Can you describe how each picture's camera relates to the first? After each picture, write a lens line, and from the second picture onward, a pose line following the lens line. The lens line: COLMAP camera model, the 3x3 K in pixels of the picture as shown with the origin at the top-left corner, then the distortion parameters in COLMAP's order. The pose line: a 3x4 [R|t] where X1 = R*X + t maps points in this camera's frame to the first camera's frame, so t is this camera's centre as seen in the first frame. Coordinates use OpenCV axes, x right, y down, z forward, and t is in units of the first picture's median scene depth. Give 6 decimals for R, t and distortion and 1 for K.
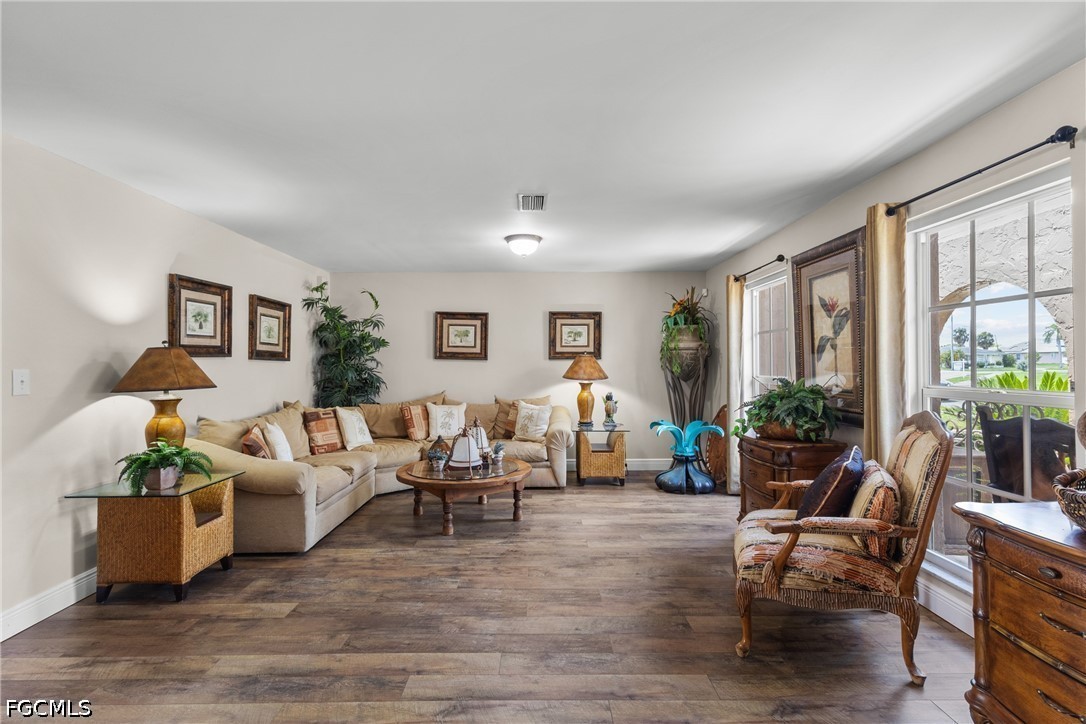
lens RADIAL K [[499.2, 0, 541.5], [0, 499.2, 357.0], [0, 0, 1]] dist [0.005246, 0.000865]
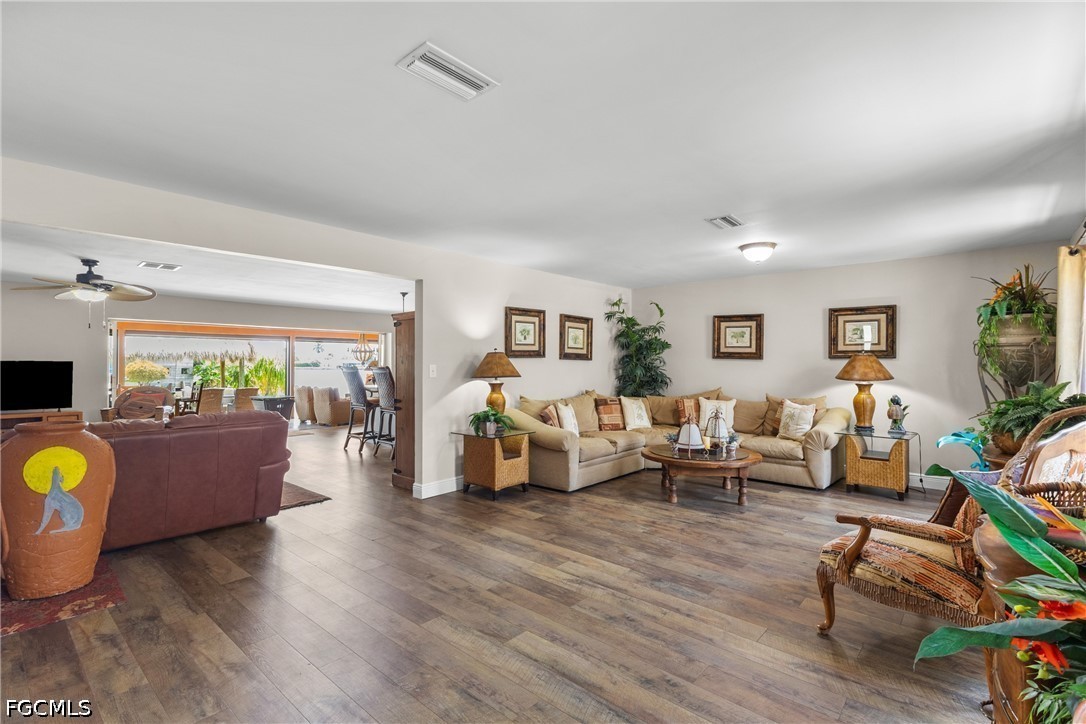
lens RADIAL K [[499.2, 0, 551.5], [0, 499.2, 360.5], [0, 0, 1]] dist [0.005246, 0.000865]
pose [[0.755625, -0.000193, -0.655004, 0.408042], [0.005891, 0.999962, 0.006501, -0.001508], [0.654978, -0.008771, 0.755597, -0.119862]]
